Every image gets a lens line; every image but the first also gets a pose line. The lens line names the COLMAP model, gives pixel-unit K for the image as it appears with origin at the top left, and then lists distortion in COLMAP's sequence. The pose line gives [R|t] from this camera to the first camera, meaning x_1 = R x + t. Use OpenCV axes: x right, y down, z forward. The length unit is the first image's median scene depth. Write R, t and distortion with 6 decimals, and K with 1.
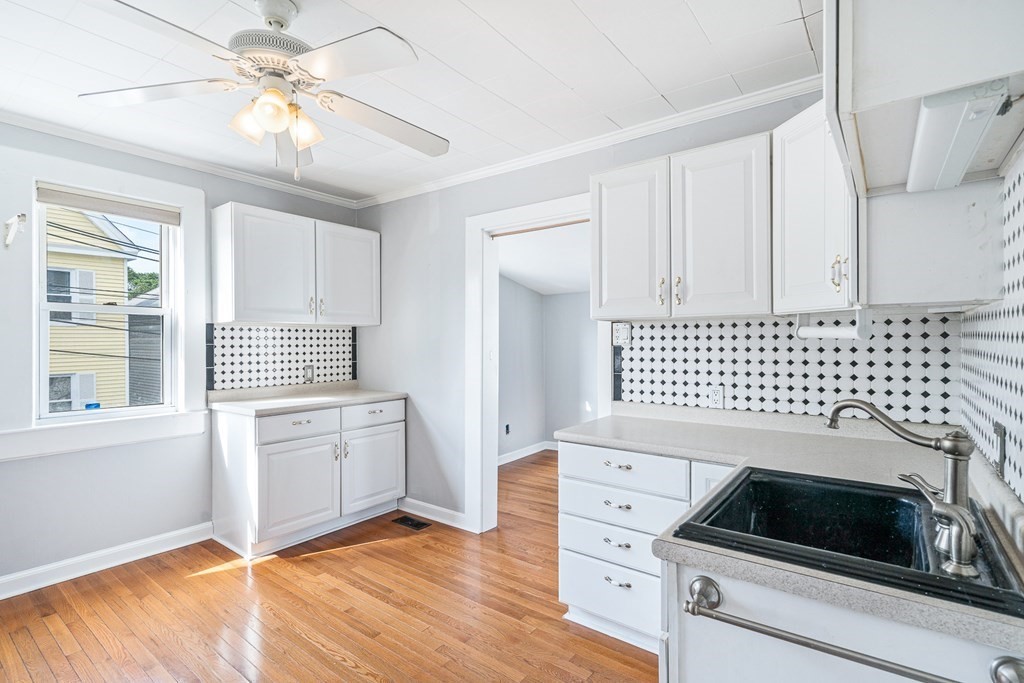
lens RADIAL K [[500.5, 0, 507.8], [0, 500.5, 339.3], [0, 0, 1]] dist [0.000105, -0.000053]
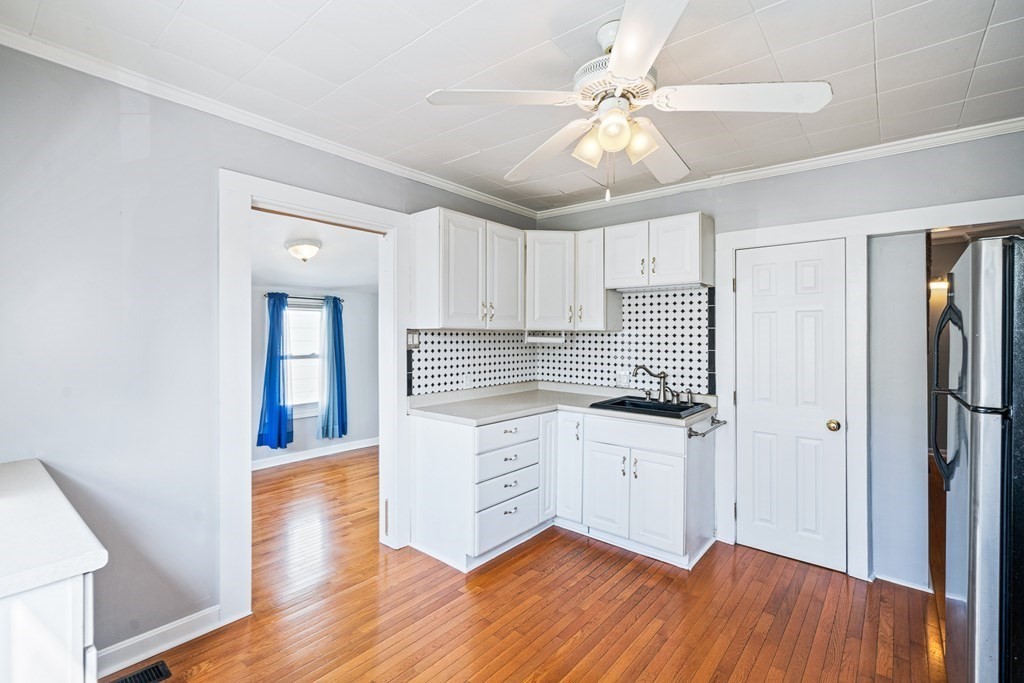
lens RADIAL K [[463.5, 0, 511.1], [0, 463.5, 339.7], [0, 0, 1]] dist [-0.008366, 0.002416]
pose [[0.045769, 0.003592, 0.998946, -1.075628], [-0.005387, 0.999980, -0.003349, -0.006336], [-0.998938, -0.005228, 0.045787, 0.917392]]
